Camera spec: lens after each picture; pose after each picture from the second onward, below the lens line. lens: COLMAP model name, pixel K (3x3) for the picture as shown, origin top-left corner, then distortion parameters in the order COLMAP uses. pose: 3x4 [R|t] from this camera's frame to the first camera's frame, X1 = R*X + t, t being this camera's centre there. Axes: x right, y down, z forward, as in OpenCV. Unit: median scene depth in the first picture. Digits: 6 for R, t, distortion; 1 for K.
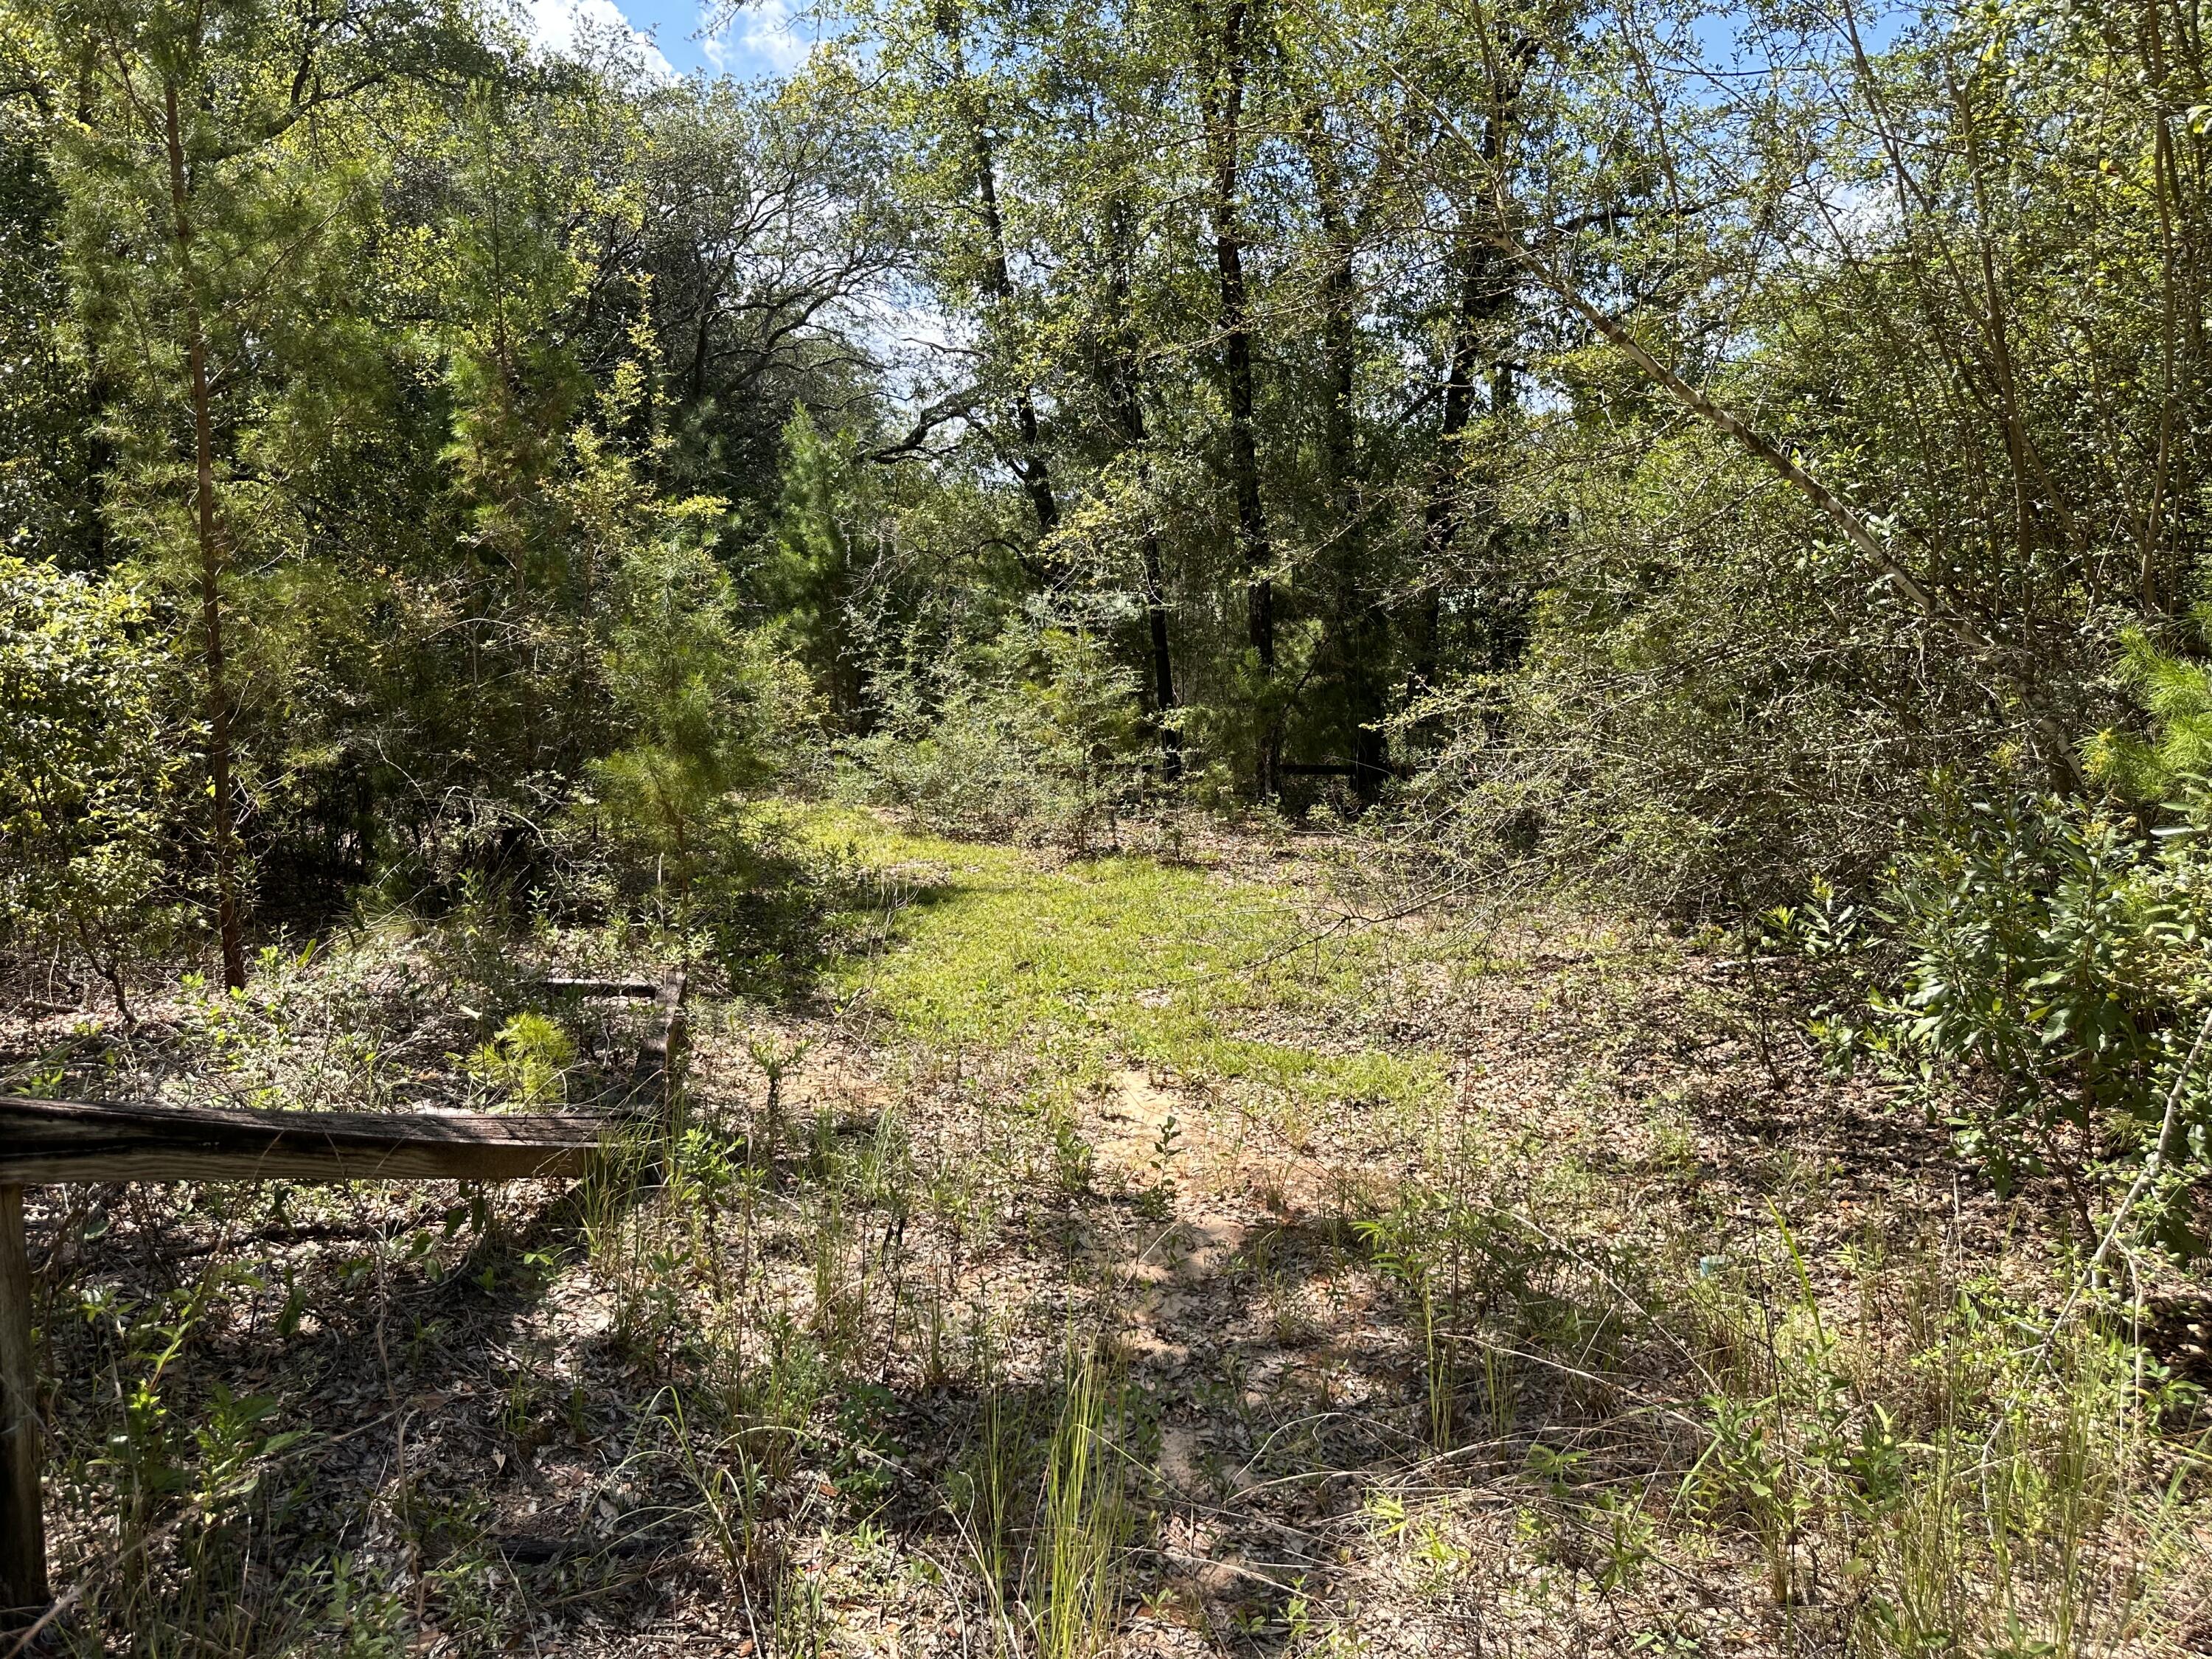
lens RADIAL K [[1552.5, 0, 1115.3], [0, 1552.5, 842.5], [0, 0, 1]] dist [0.083857, 0.000370]
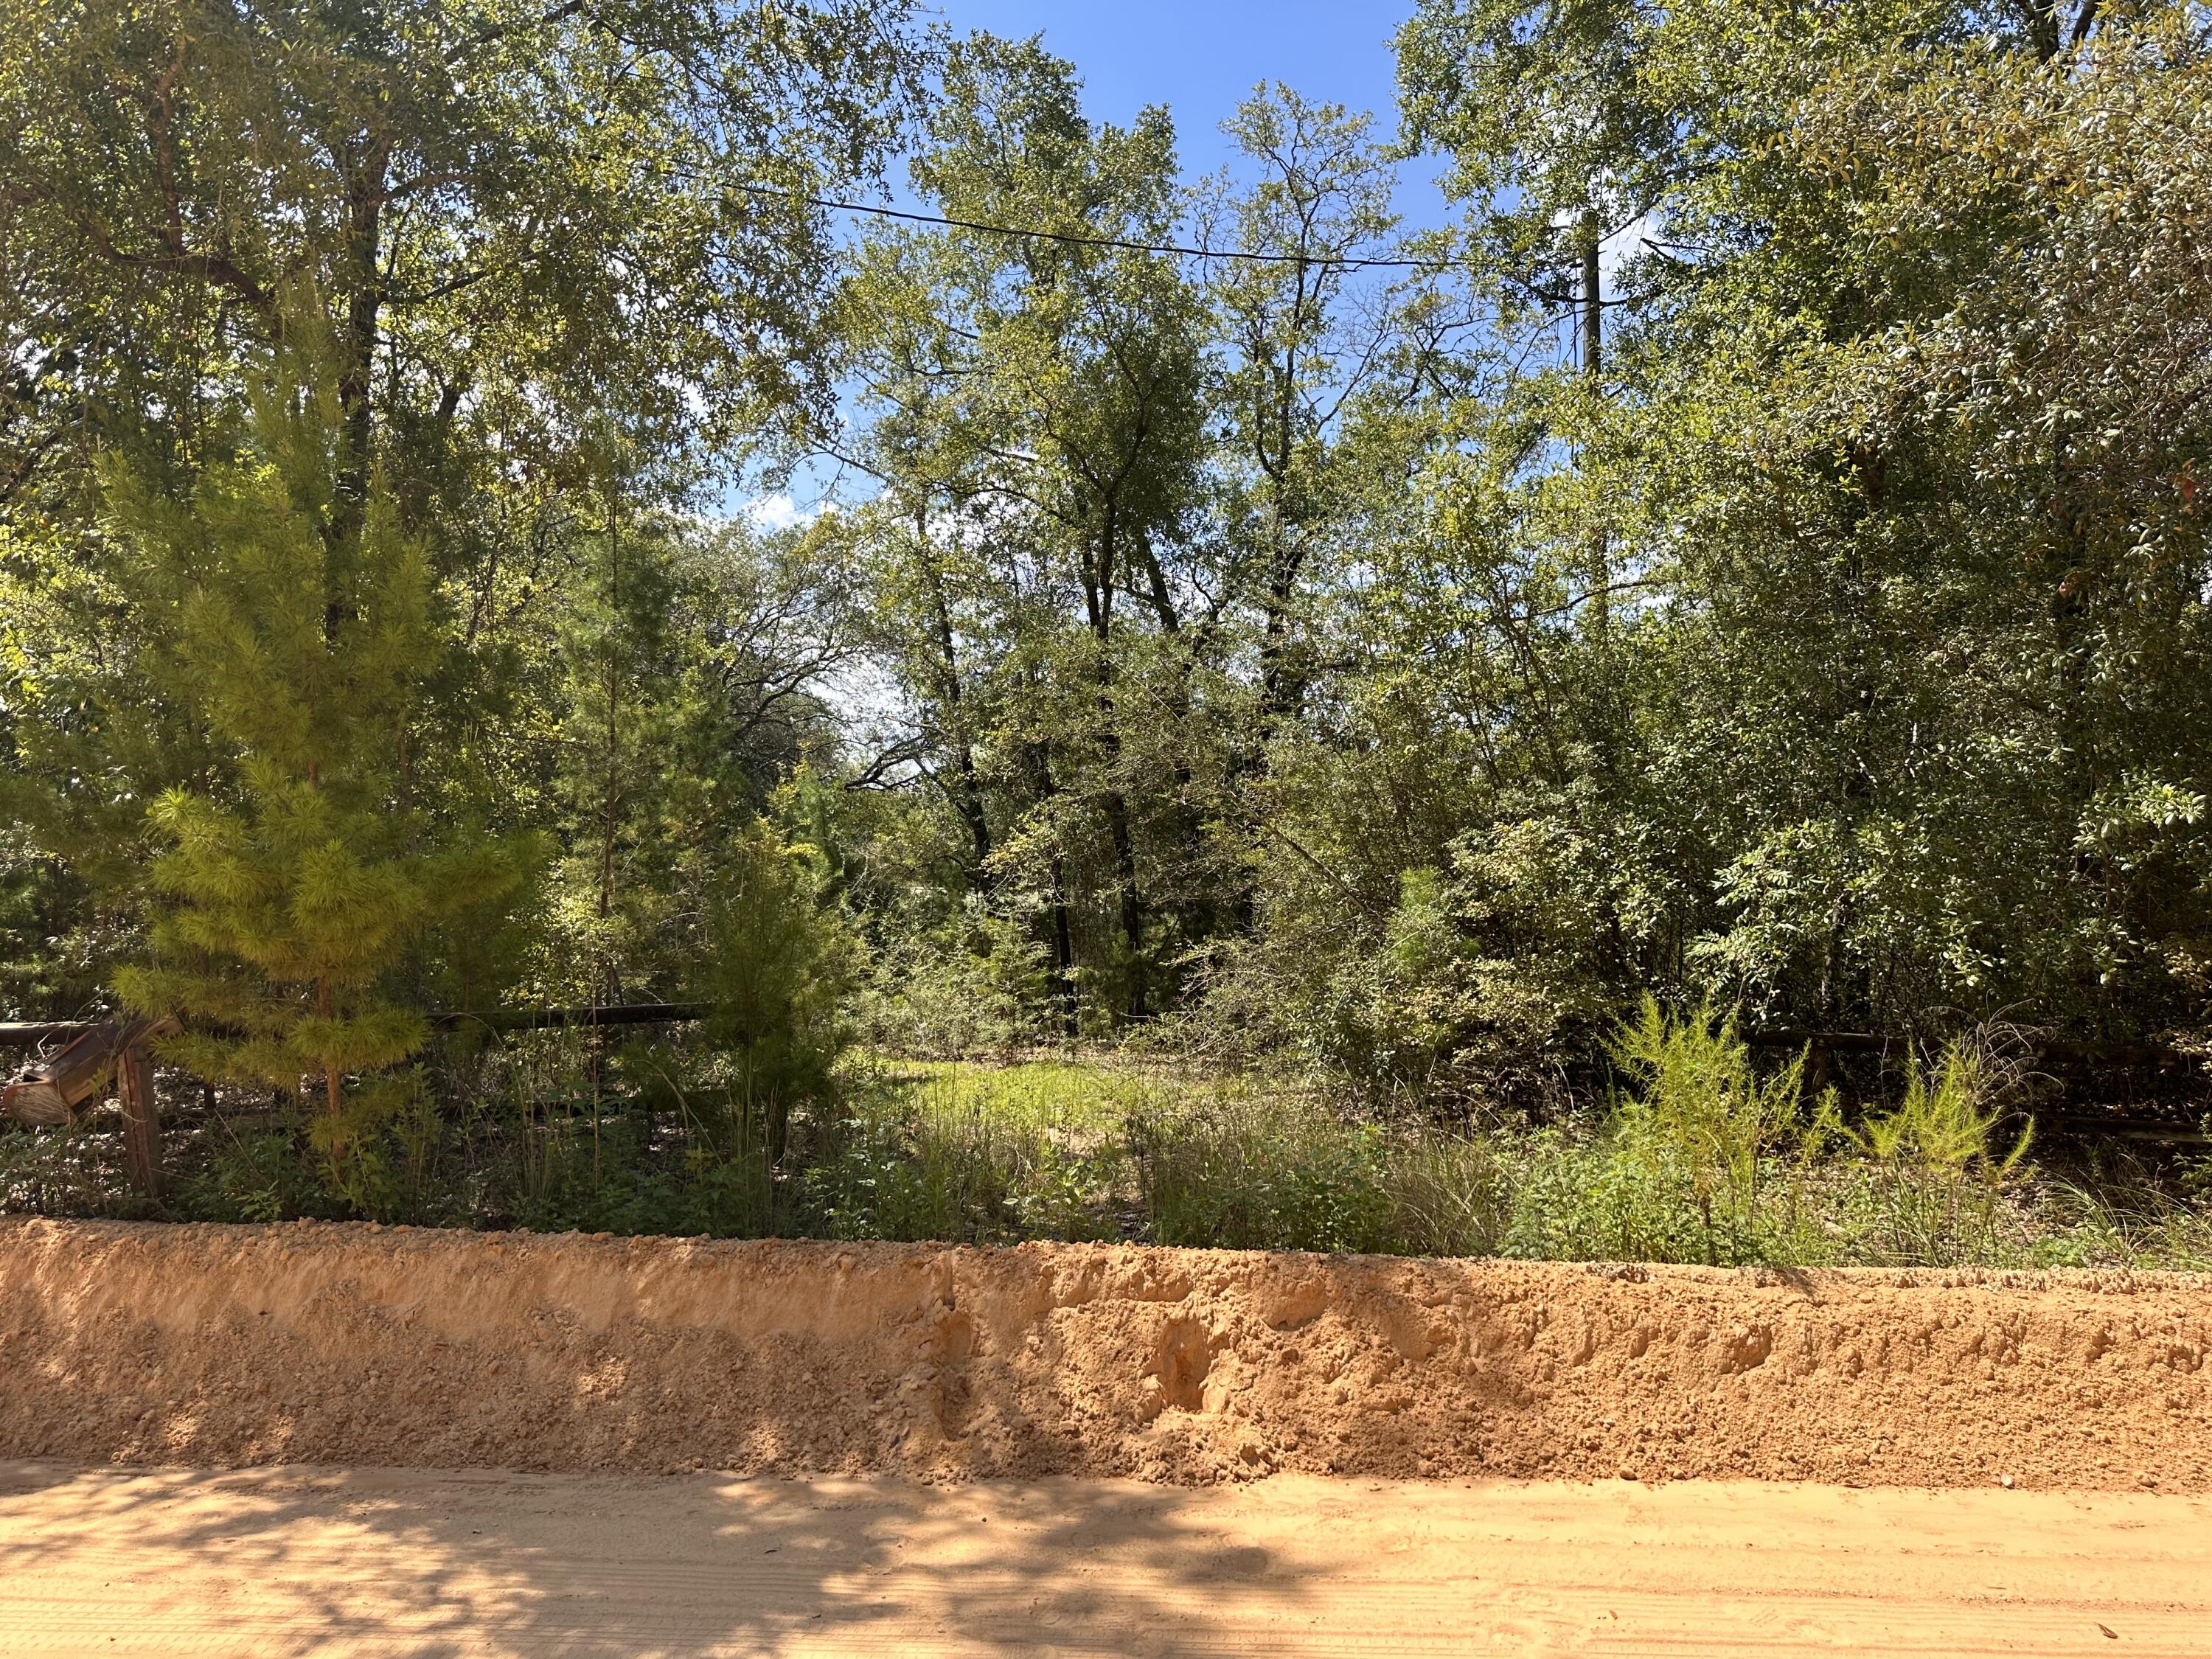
lens RADIAL K [[1552.5, 0, 1112.8], [0, 1552.5, 833.4], [0, 0, 1]] dist [0.083857, 0.000370]
pose [[0.998095, 0.006997, 0.061291, -0.015235], [0.004775, 0.981804, -0.189837, 0.067628], [-0.061504, 0.189768, 0.979901, -0.493362]]
